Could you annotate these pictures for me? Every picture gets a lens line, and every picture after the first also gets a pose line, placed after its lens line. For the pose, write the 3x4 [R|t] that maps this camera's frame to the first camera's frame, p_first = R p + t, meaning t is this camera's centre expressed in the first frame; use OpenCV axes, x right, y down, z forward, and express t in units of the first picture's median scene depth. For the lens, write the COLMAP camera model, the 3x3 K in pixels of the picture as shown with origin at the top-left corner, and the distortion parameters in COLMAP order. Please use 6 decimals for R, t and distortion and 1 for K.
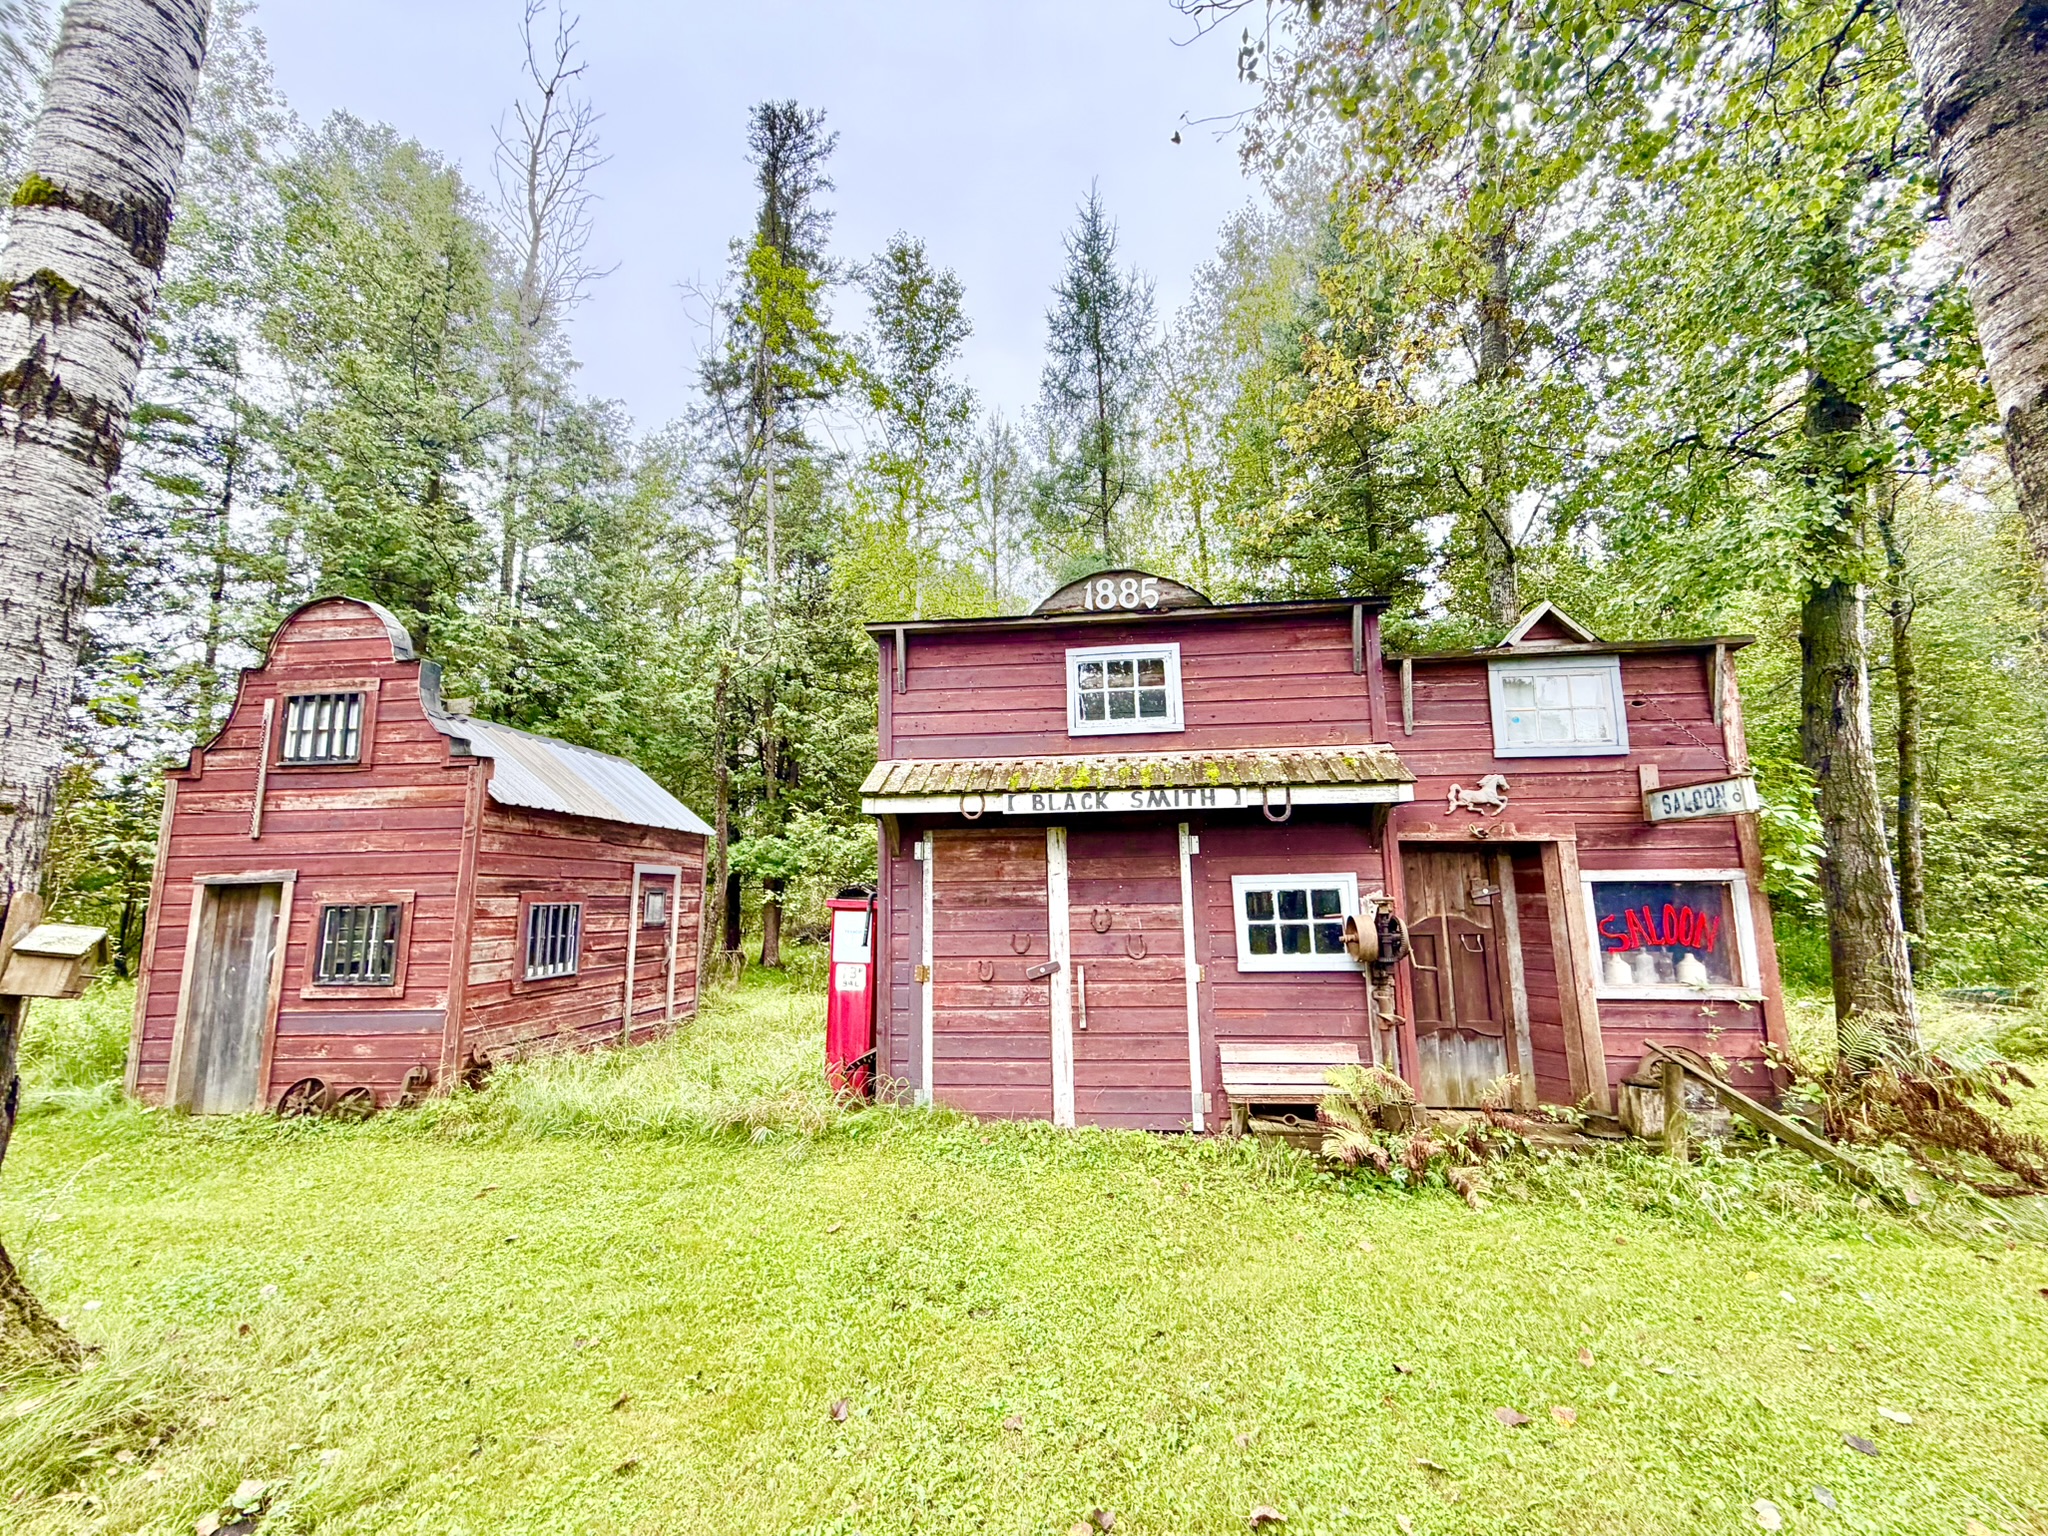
lens RADIAL K [[816.0, 0, 1029.7], [0, 816.0, 767.7], [0, 0, 1]] dist [-0.000151, 0.000058]
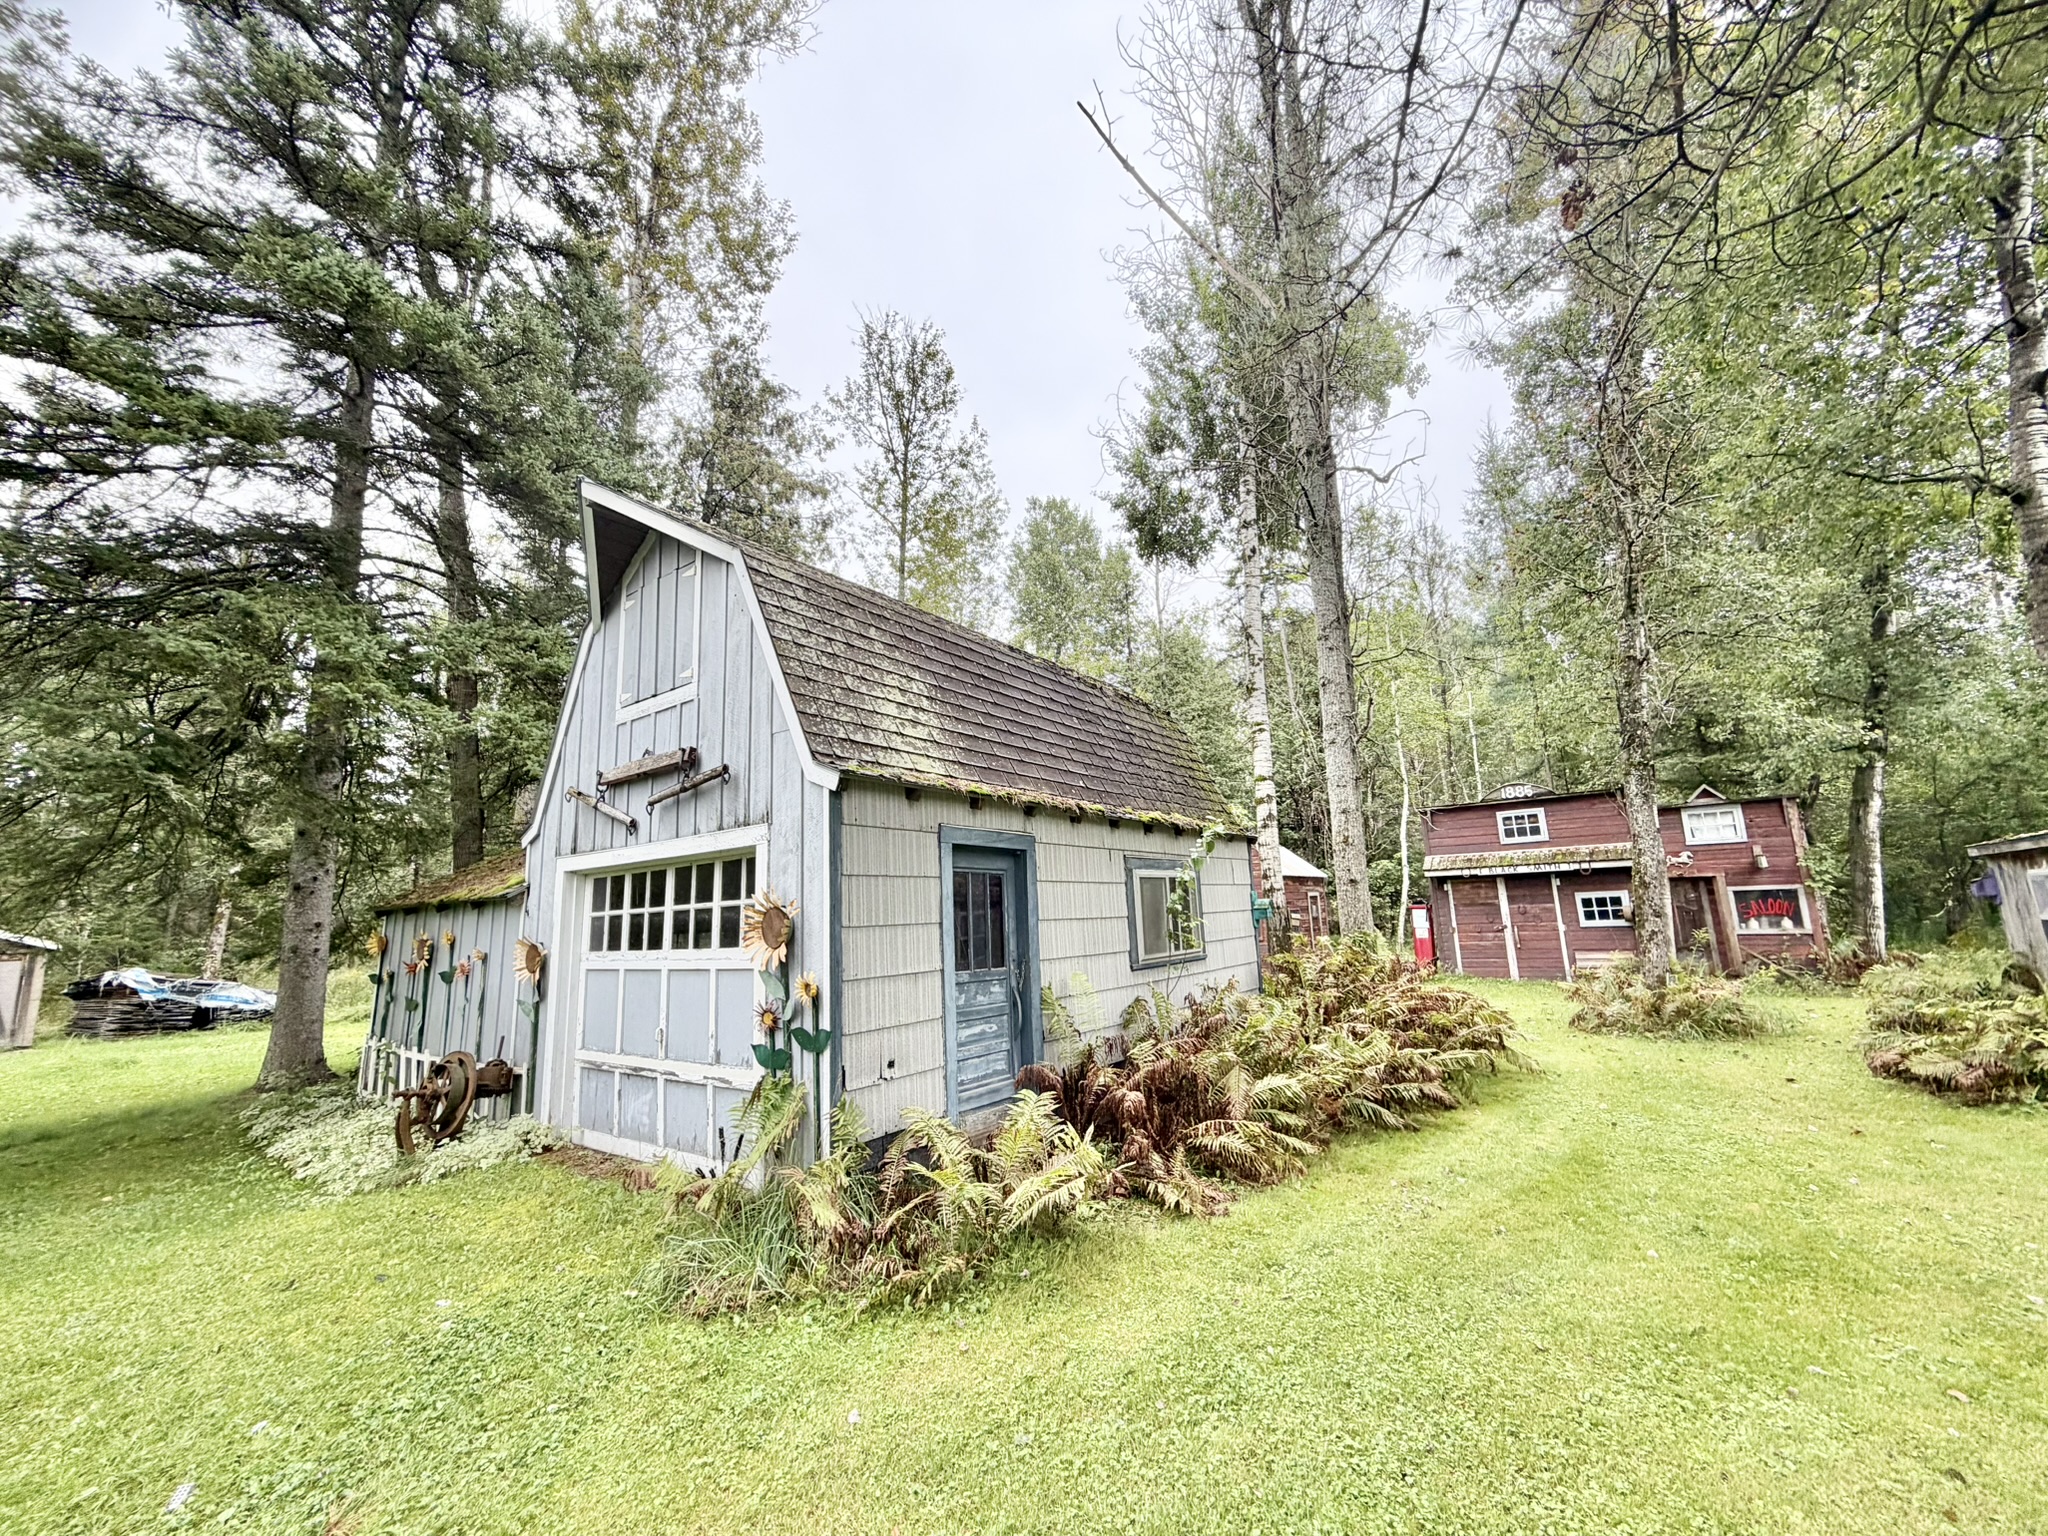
lens RADIAL K [[816.0, 0, 1018.7], [0, 816.0, 767.7], [0, 0, 1]] dist [-0.000151, 0.000058]
pose [[0.865605, -0.107826, -0.488980, 0.013793], [0.101228, 0.994059, -0.040005, -0.377870], [0.490388, -0.014870, 0.871377, -2.383668]]
